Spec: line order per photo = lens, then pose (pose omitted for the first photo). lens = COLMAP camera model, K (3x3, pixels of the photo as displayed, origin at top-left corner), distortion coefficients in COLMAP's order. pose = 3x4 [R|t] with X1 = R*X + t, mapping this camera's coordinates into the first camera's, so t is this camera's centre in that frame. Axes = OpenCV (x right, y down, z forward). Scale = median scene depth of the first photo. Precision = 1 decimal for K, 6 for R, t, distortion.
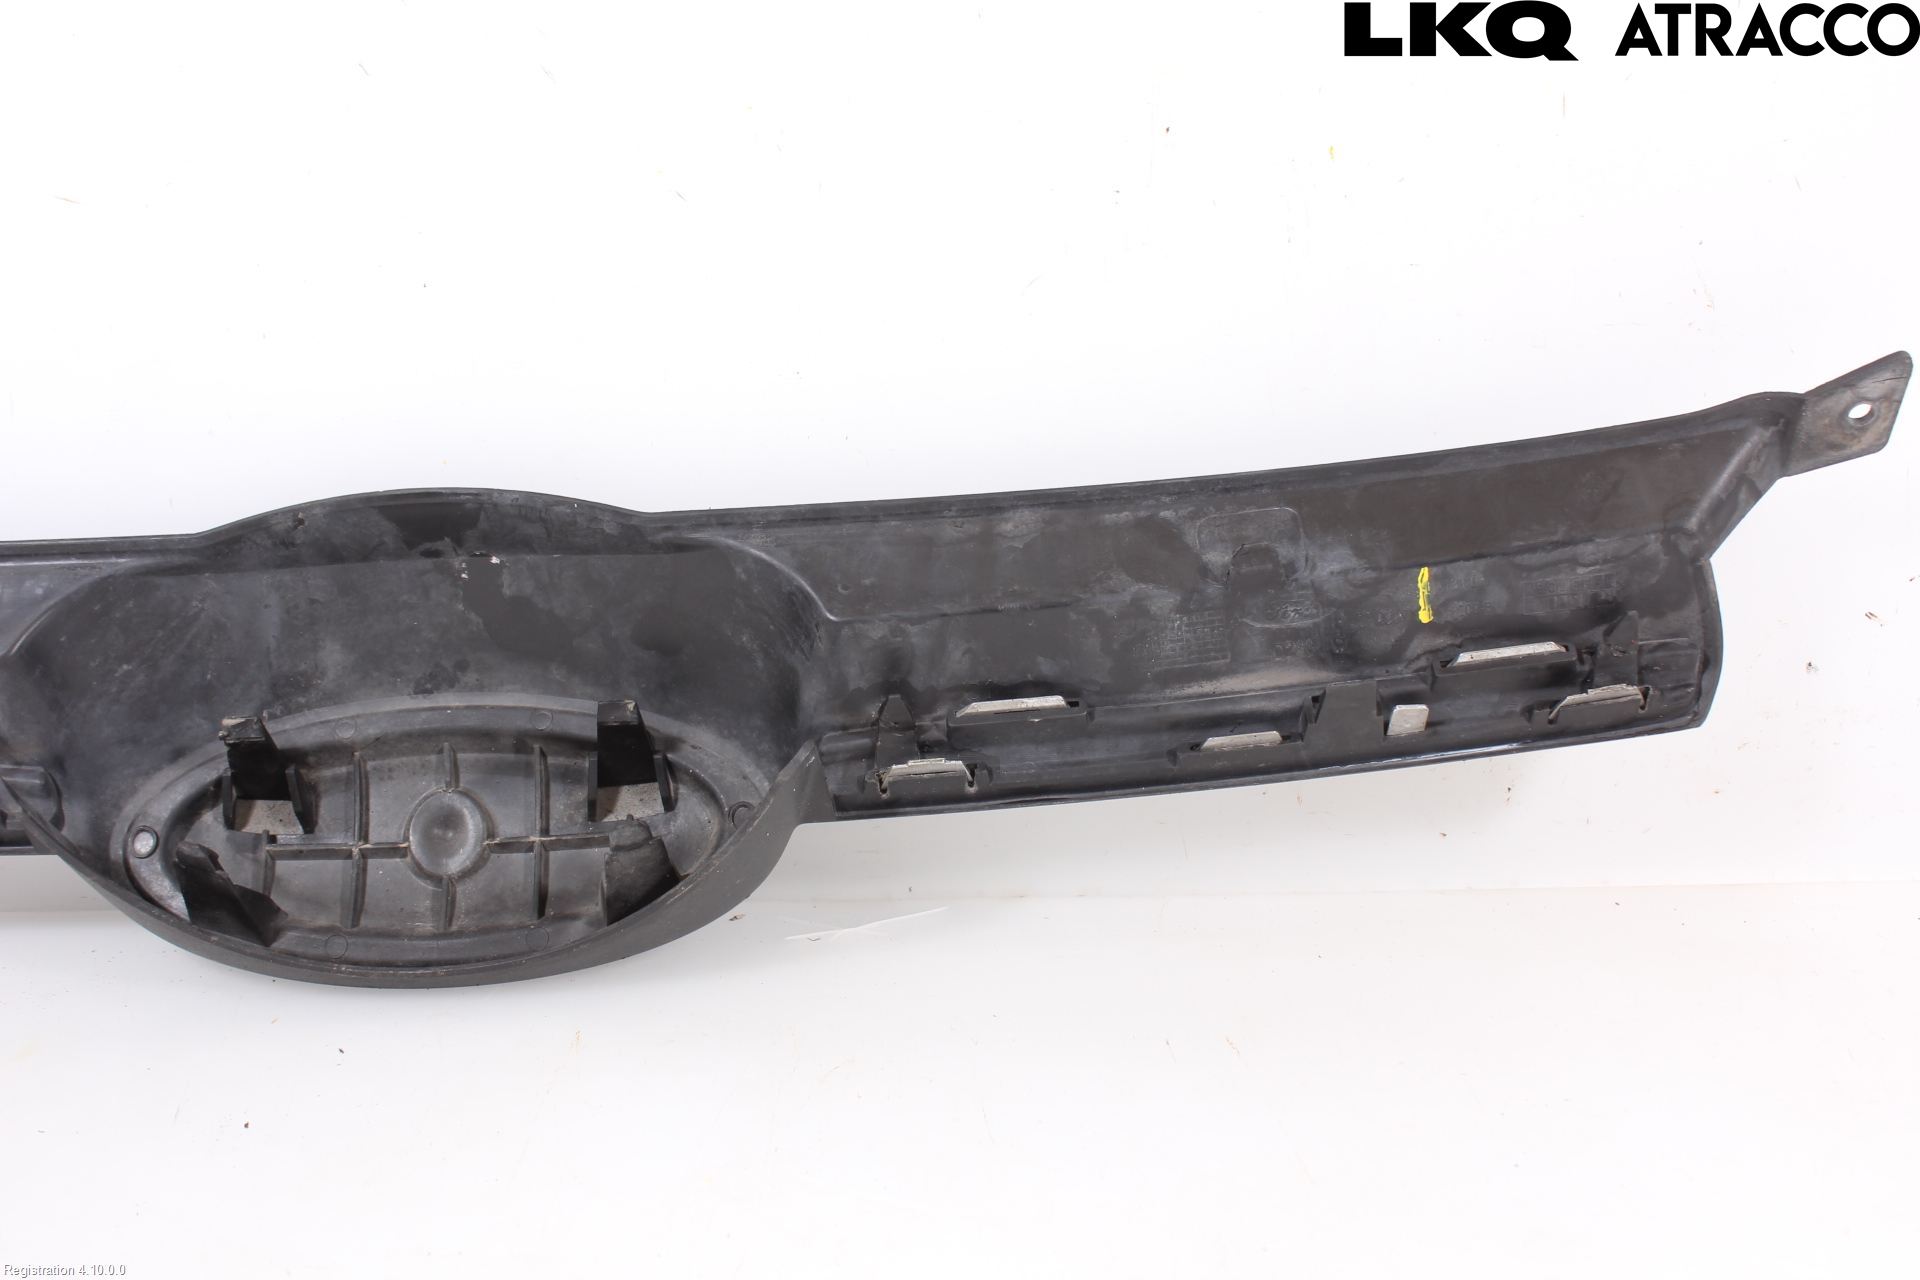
lens RADIAL K [[2471.0, 0, 960.0], [0, 2471.0, 640.0], [0, 0, 1]] dist [-0.020361, 0.002796]
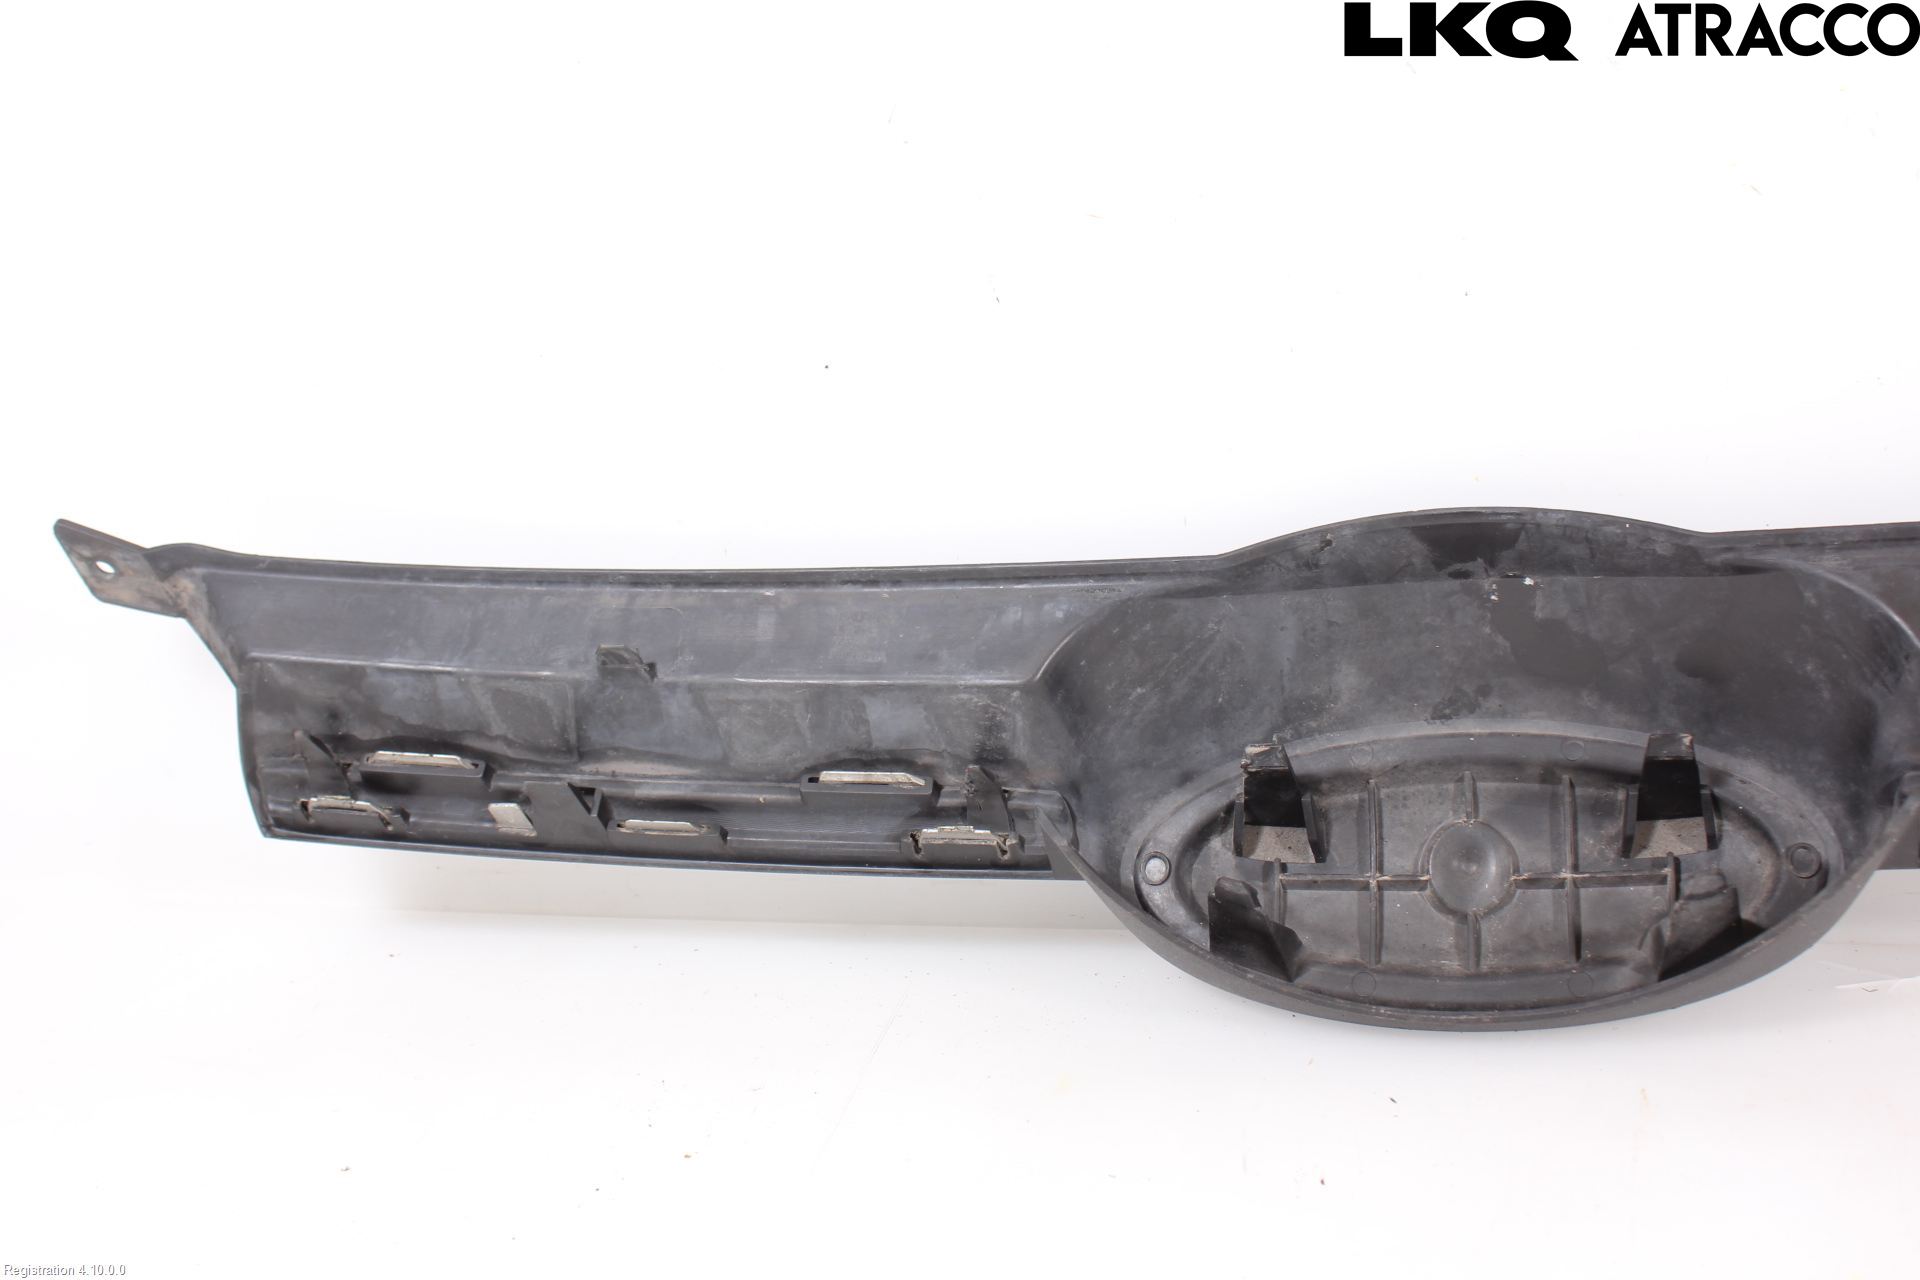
lens RADIAL K [[2471.0, 0, 960.0], [0, 2471.0, 640.0], [0, 0, 1]] dist [-0.020361, 0.002796]
pose [[0.973493, 0.005706, -0.228644, -0.183735], [0.002563, 0.999354, 0.035852, -0.044277], [0.228701, -0.035487, 0.972850, 0.031172]]
